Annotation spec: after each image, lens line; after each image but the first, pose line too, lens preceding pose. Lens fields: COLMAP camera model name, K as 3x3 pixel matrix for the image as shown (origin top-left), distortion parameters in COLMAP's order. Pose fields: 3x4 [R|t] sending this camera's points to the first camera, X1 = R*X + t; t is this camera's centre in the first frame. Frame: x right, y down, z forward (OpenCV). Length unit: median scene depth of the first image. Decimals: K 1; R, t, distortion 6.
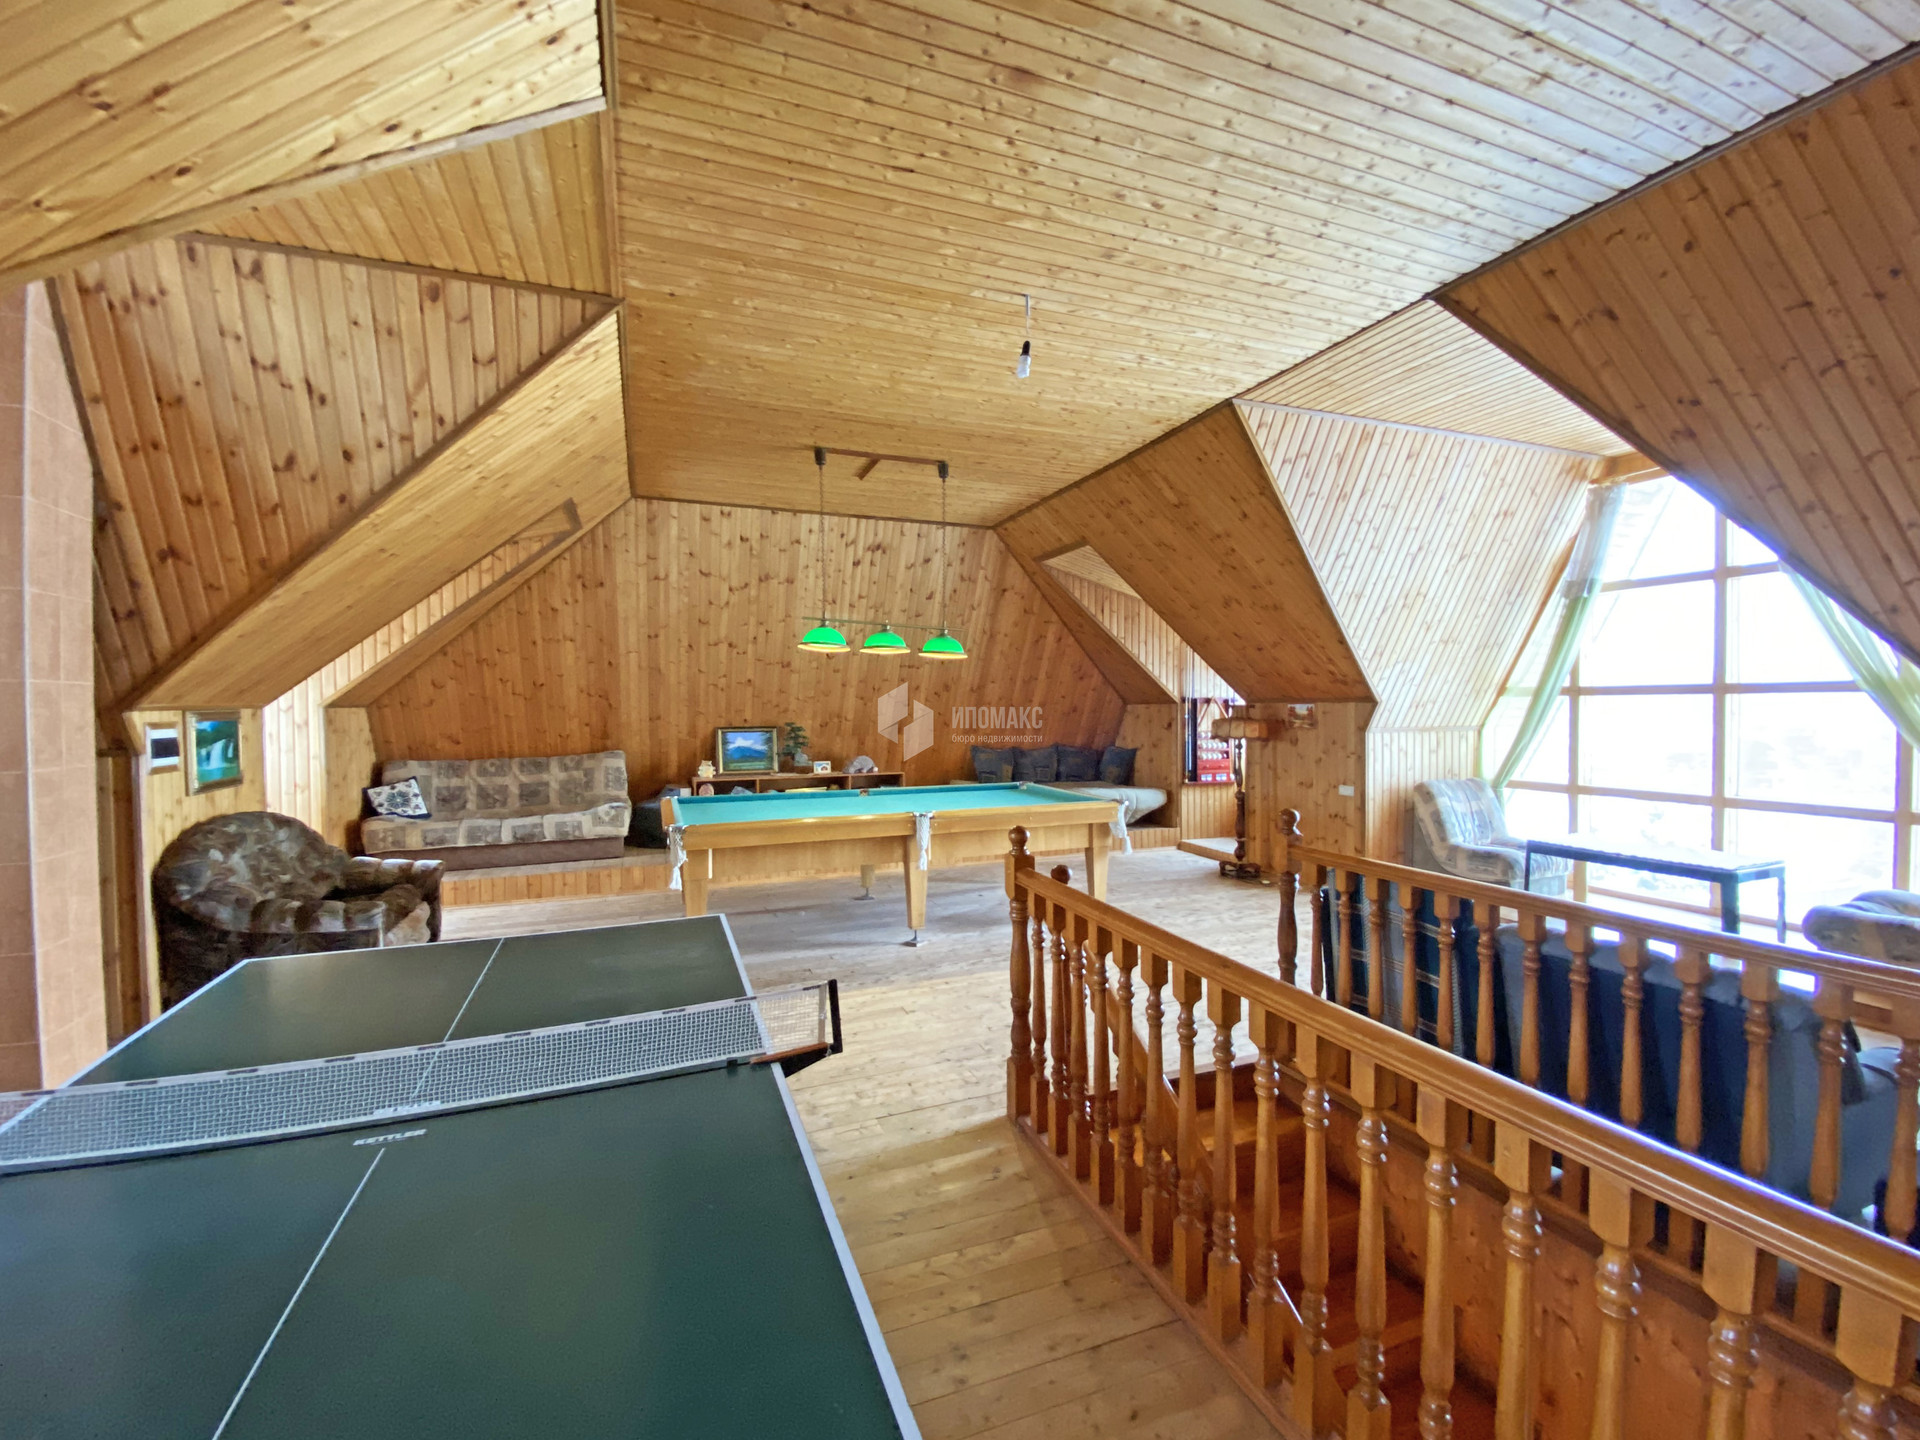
lens RADIAL K [[803.2, 0, 958.2], [0, 803.2, 725.8], [0, 0, 1]] dist [0.061482, -0.034352]
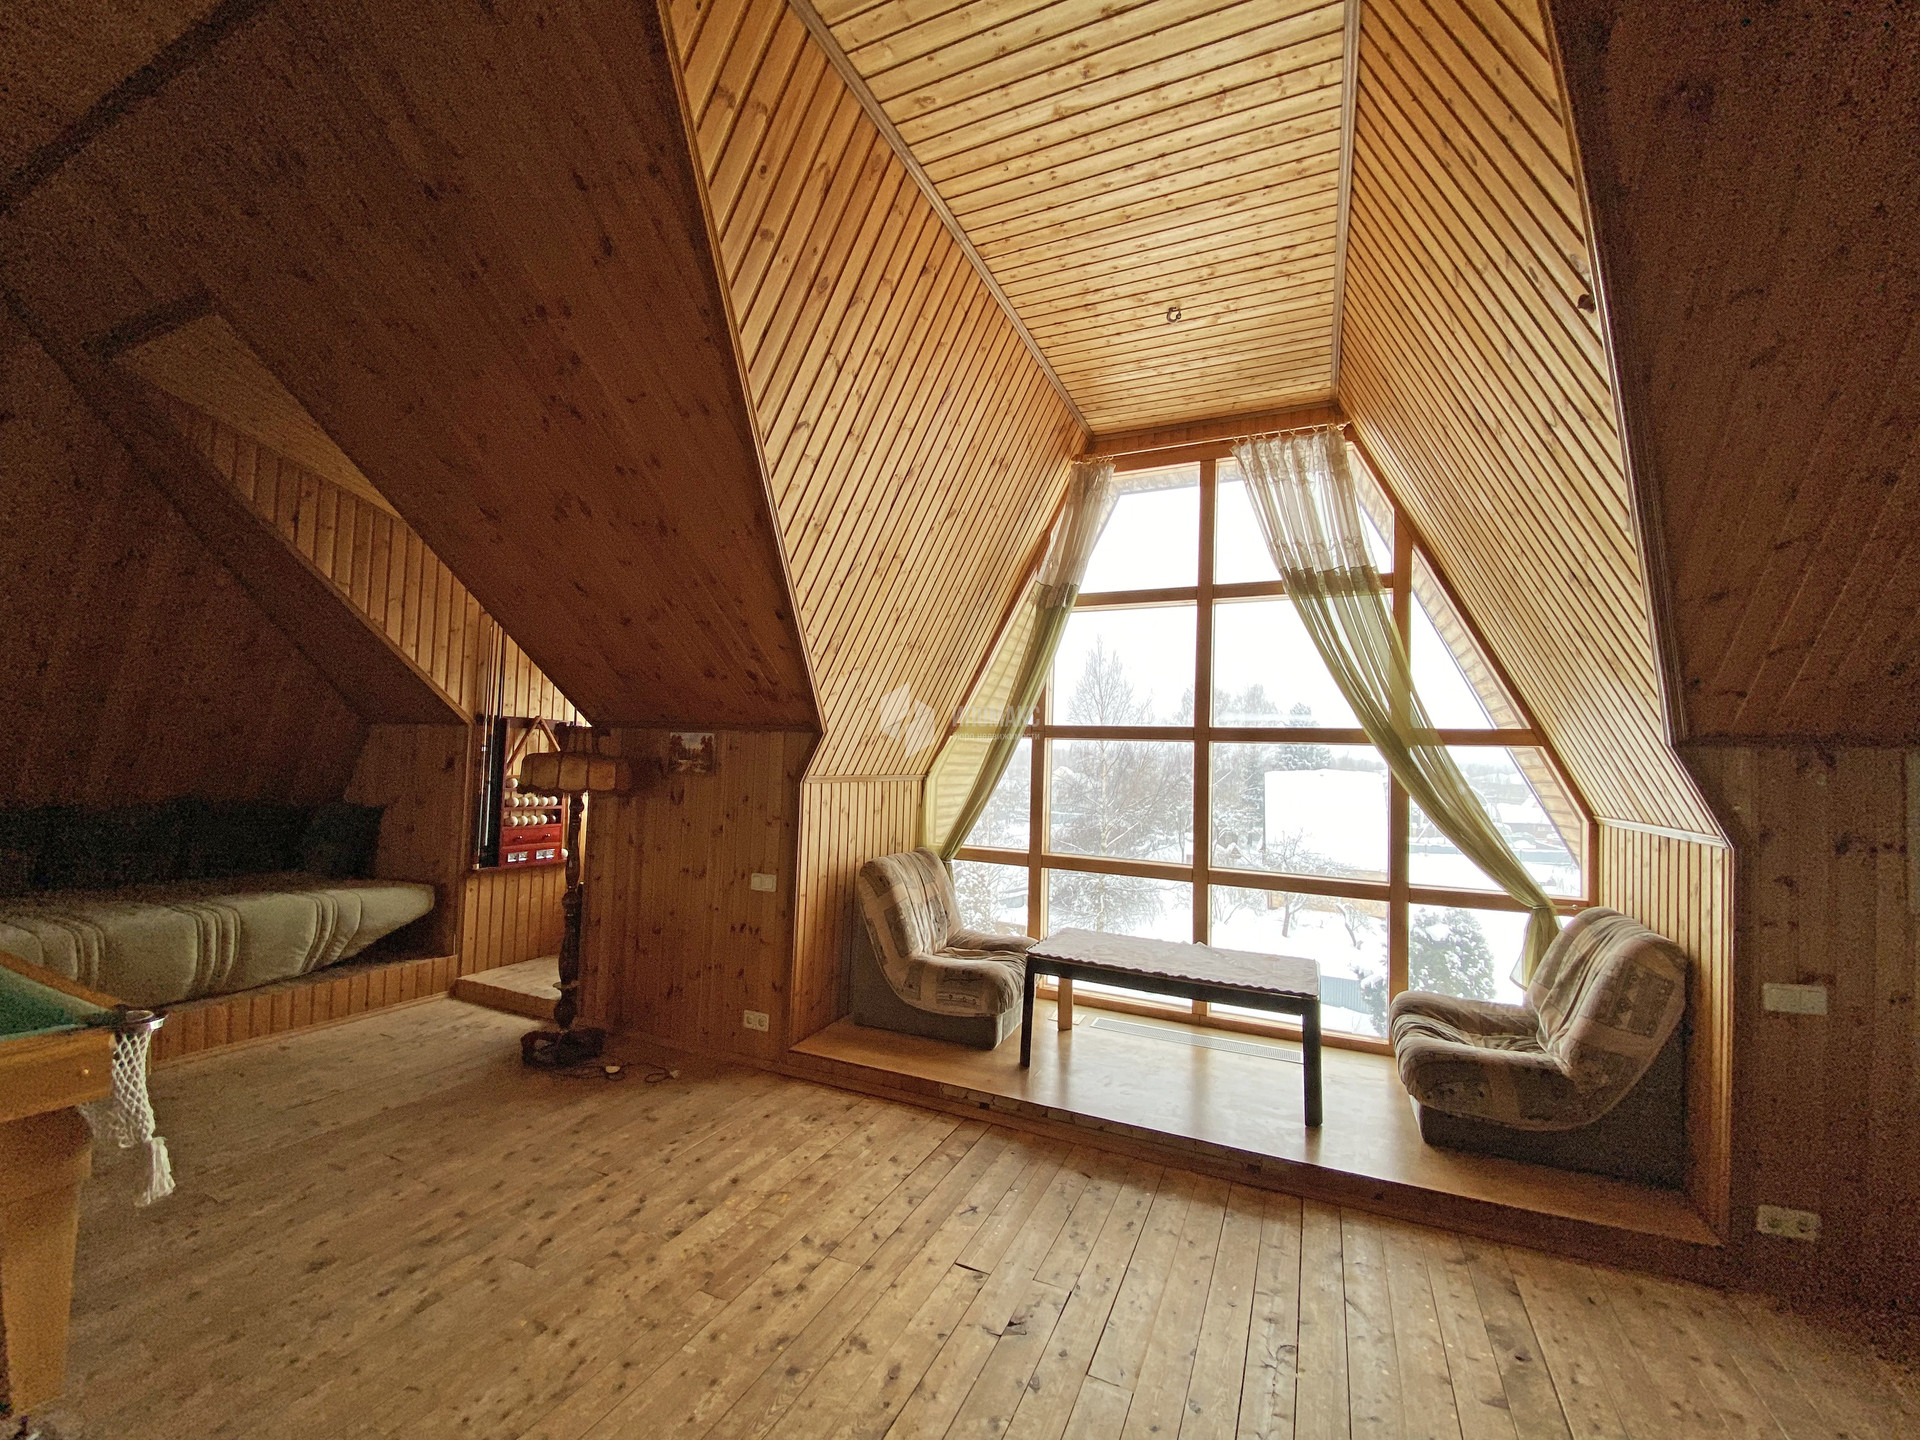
lens RADIAL K [[776.1, 0, 973.7], [0, 776.1, 723.4], [0, 0, 1]] dist [0.023924, -0.030740]
pose [[0.706152, 0.062783, 0.705271, 0.185181], [-0.020554, 0.997459, -0.068214, 0.000871], [-0.707762, 0.033673, 0.705648, 0.500404]]
